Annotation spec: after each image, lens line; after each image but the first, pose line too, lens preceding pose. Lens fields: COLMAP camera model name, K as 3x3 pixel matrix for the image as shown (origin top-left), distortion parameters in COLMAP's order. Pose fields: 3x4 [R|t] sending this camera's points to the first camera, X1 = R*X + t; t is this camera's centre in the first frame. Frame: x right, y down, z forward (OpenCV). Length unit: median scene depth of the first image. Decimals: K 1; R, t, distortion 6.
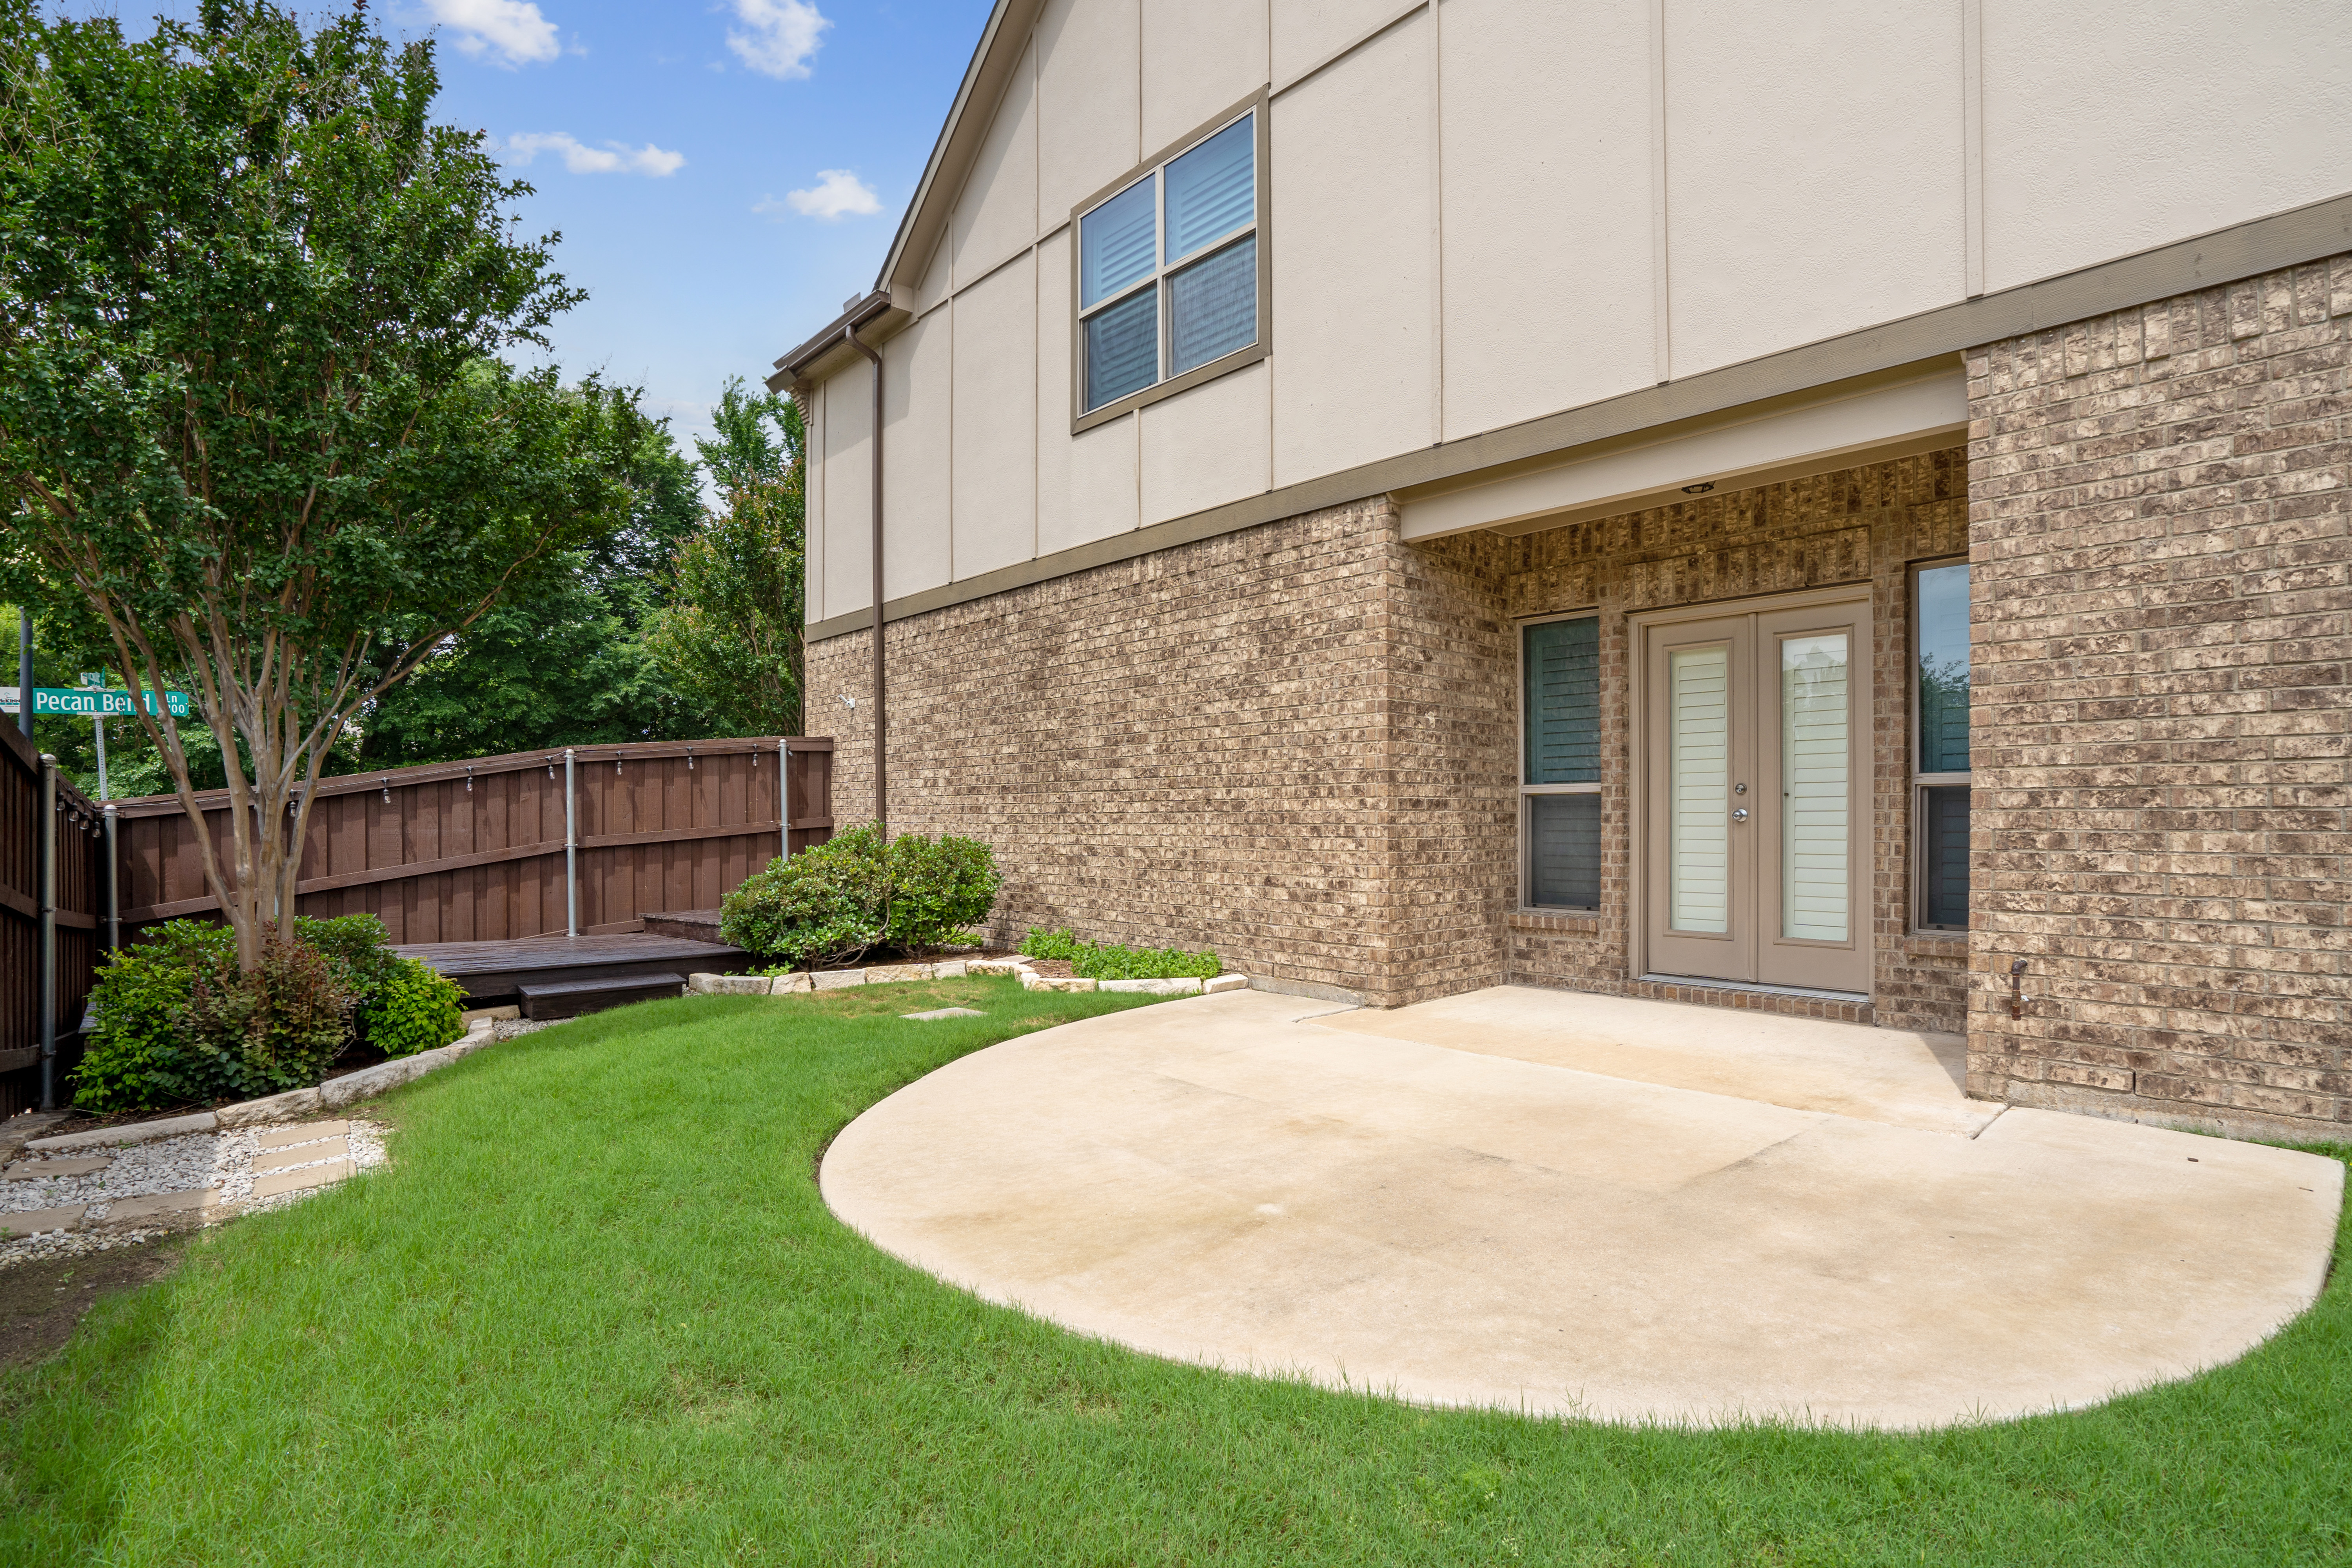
lens RADIAL K [[1150.7, 0, 1170.7], [0, 1150.7, 823.1], [0, 0, 1]] dist [-0.045724, 0.012680]
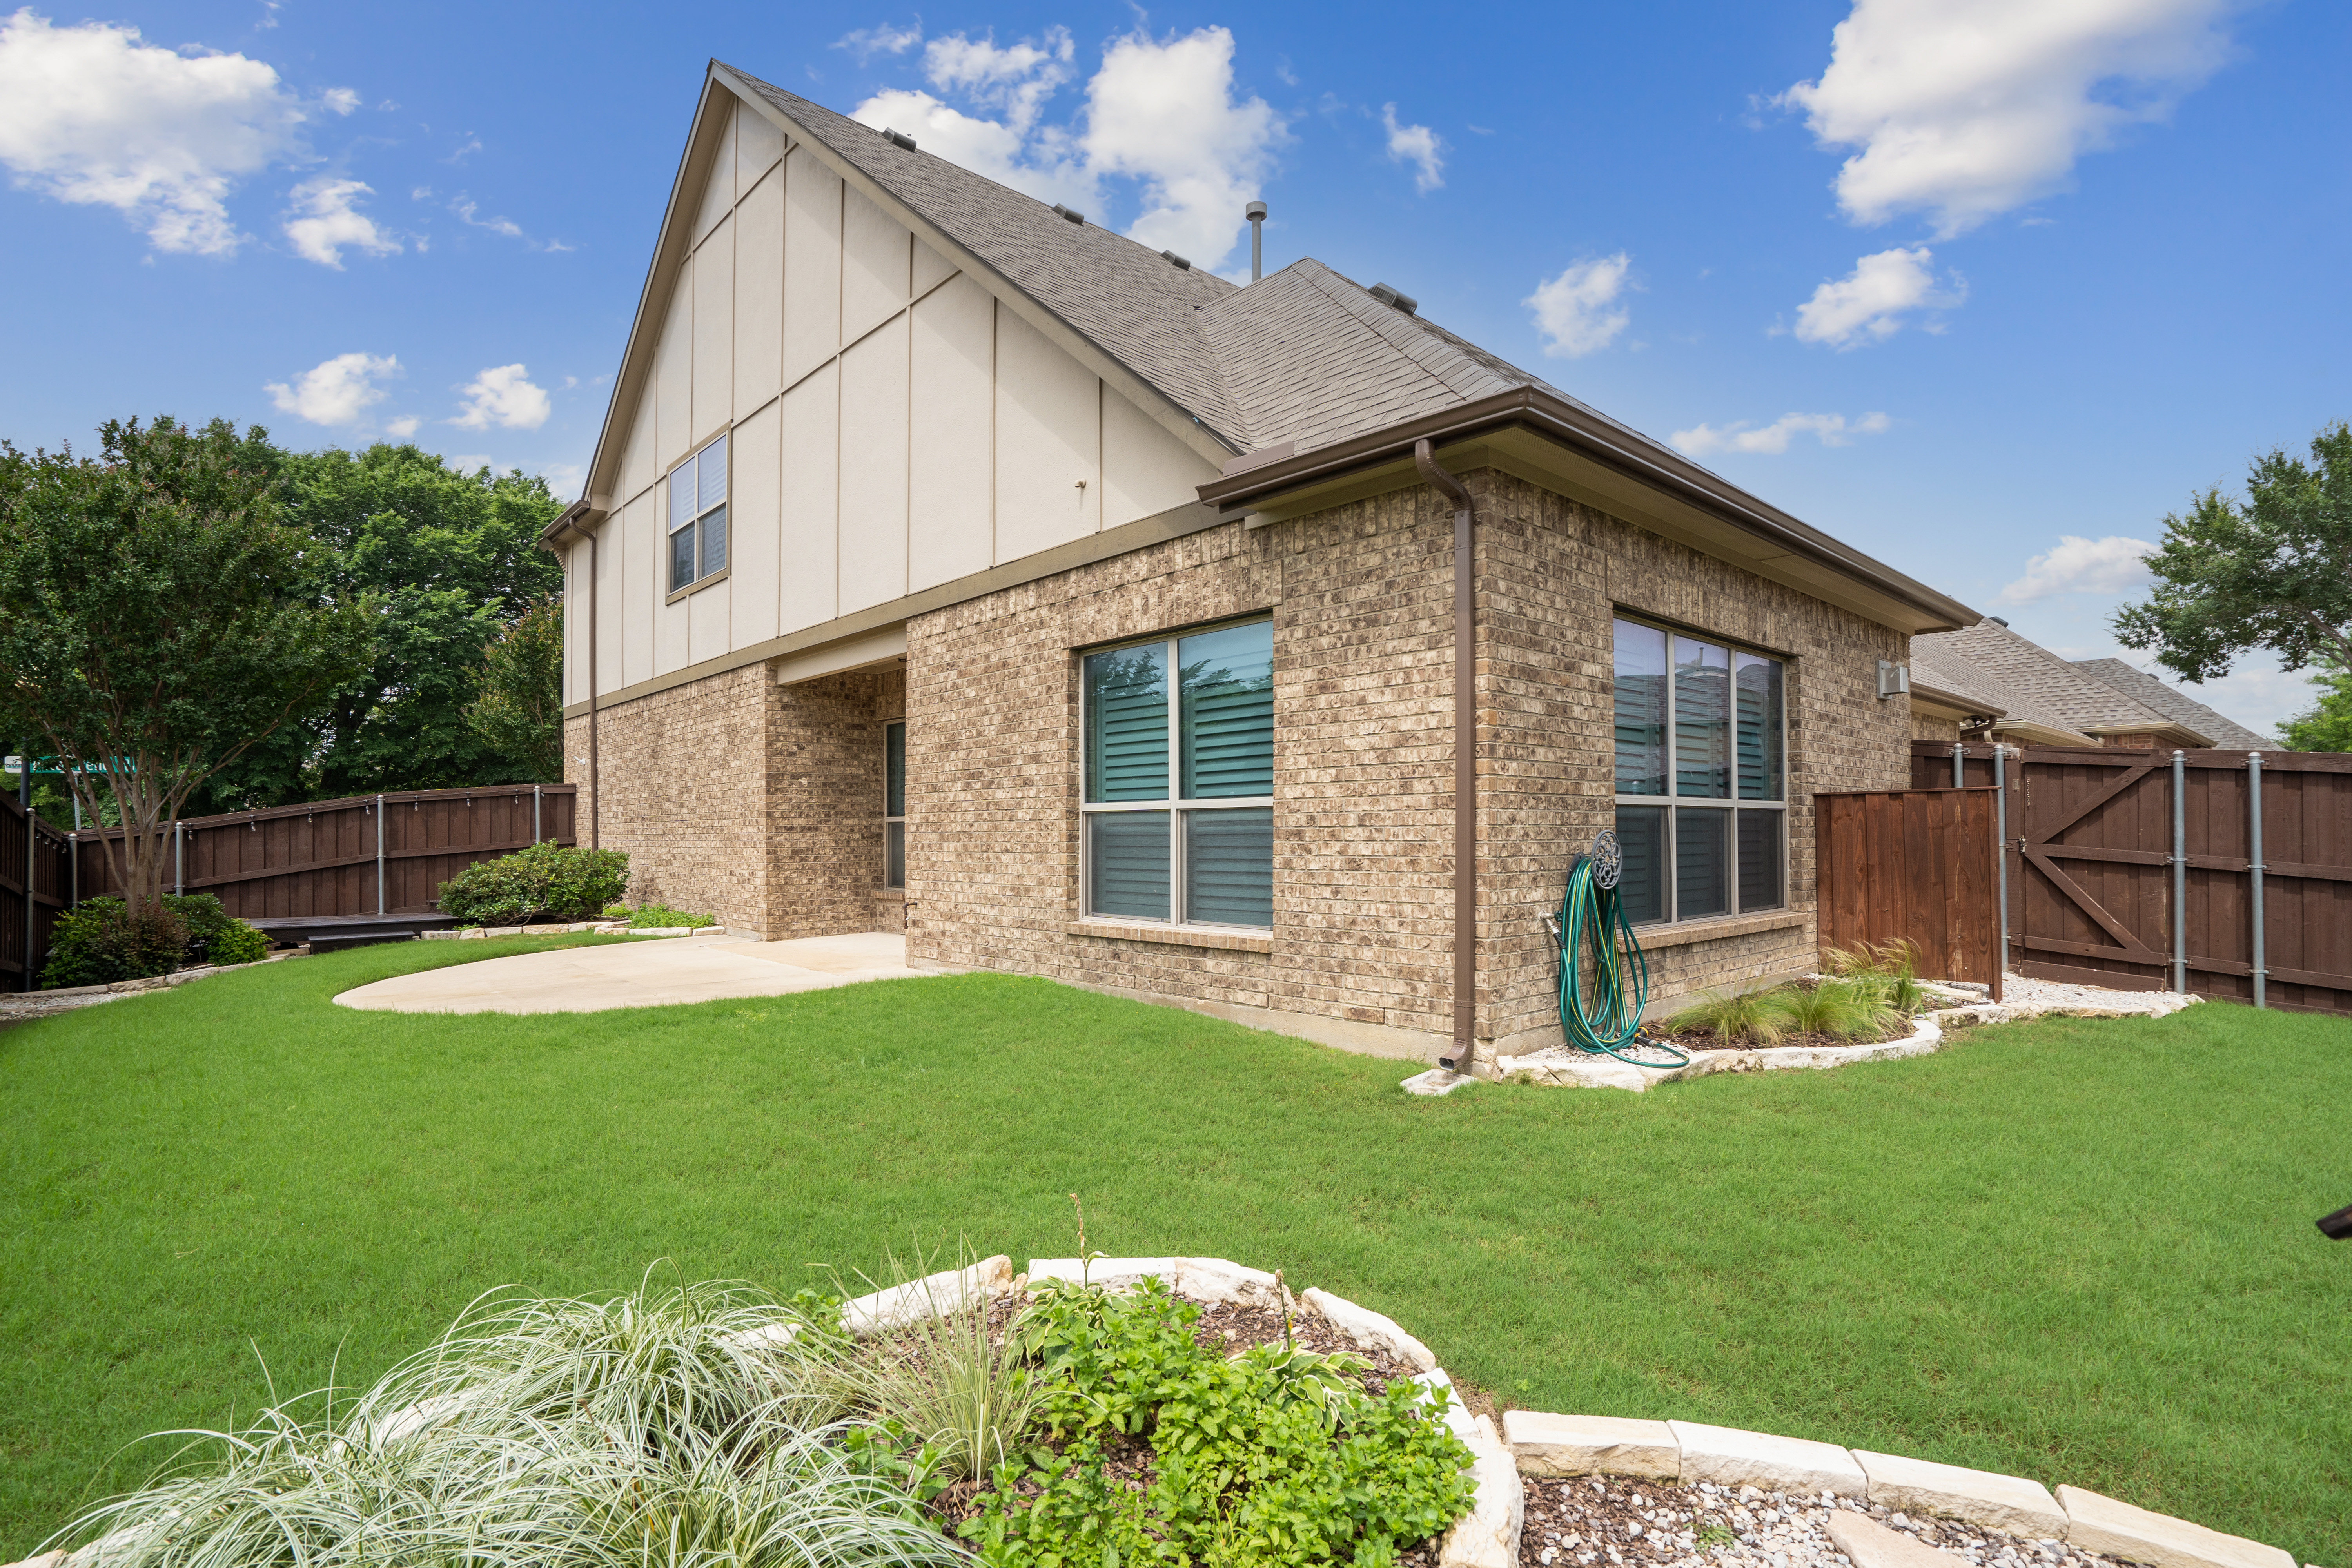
lens RADIAL K [[1121.4, 0, 1179.2], [0, 1121.4, 818.6], [0, 0, 1]] dist [-0.014543, 0.001018]
pose [[0.999971, -0.007452, -0.001503, 0.832429], [0.007428, 0.999851, -0.015582, -0.001158], [0.001619, 0.015571, 0.999877, -0.769341]]
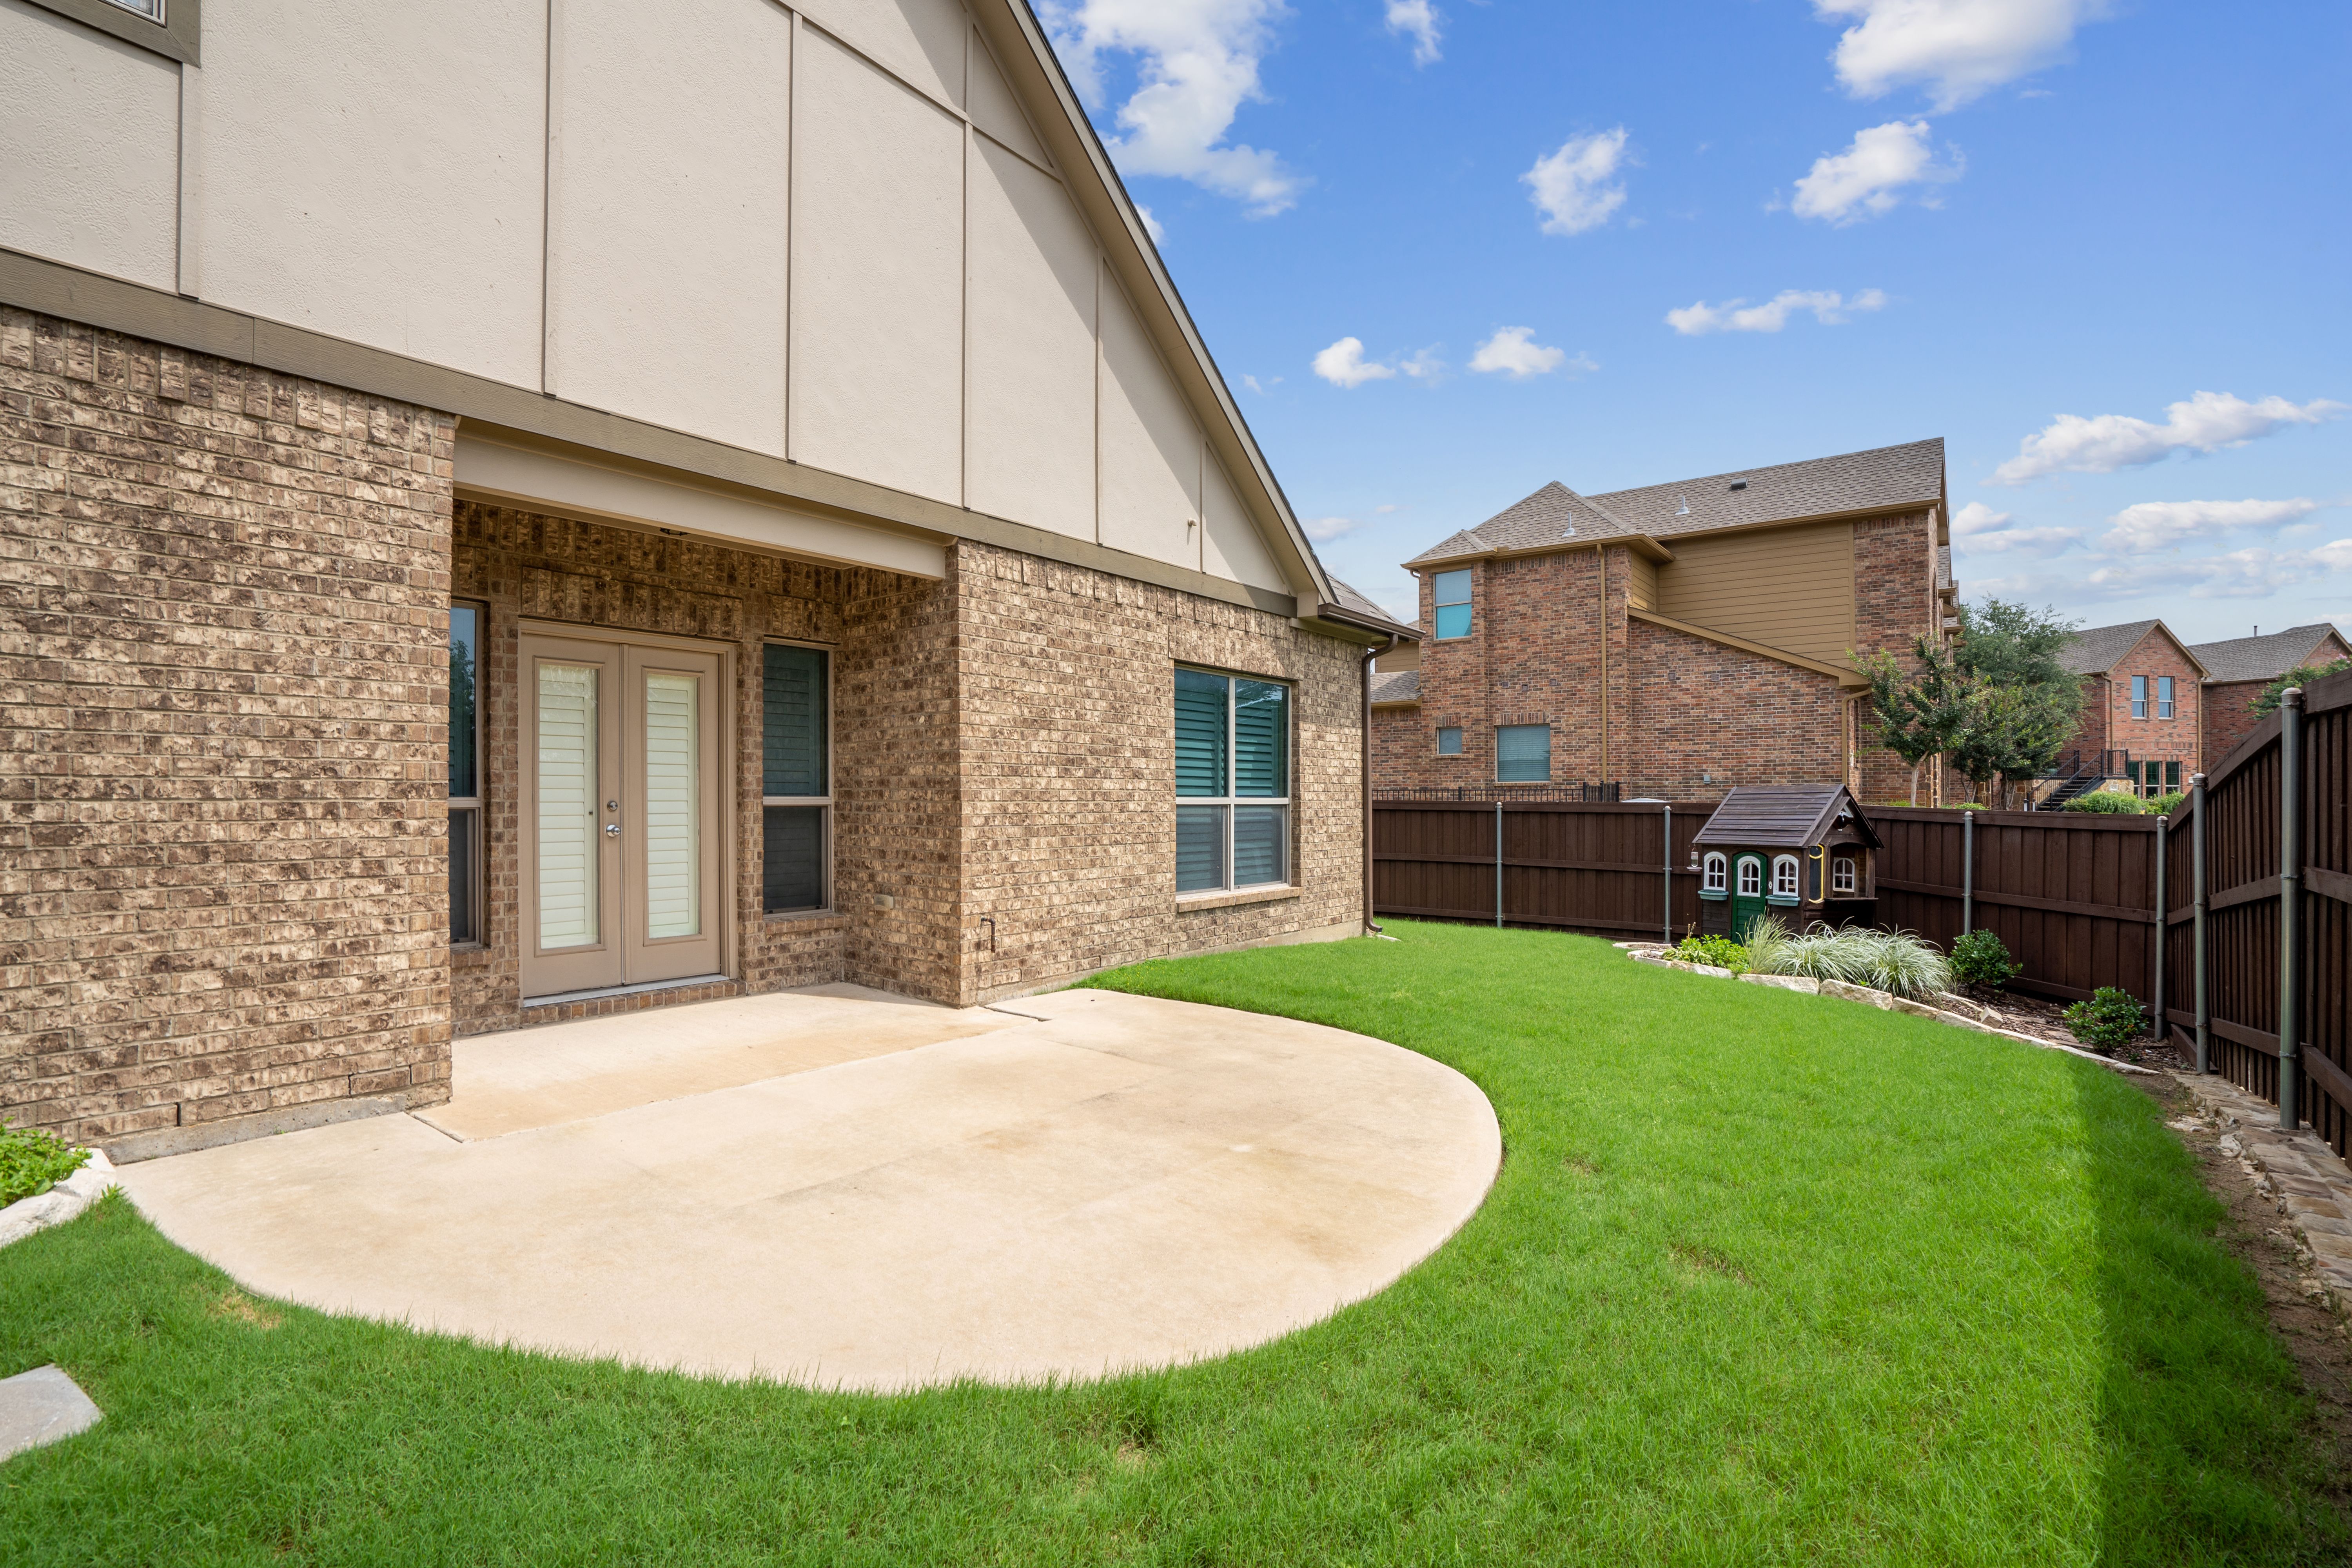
lens RADIAL K [[1065.9, 0, 1173.5], [0, 1065.9, 797.0], [0, 0, 1]] dist [-0.033391, 0.001040]
pose [[-0.155645, 0.005509, 0.987798, -0.554133], [0.005019, 0.999976, -0.004786, -0.030960], [-0.987800, 0.004213, -0.155669, 0.631263]]
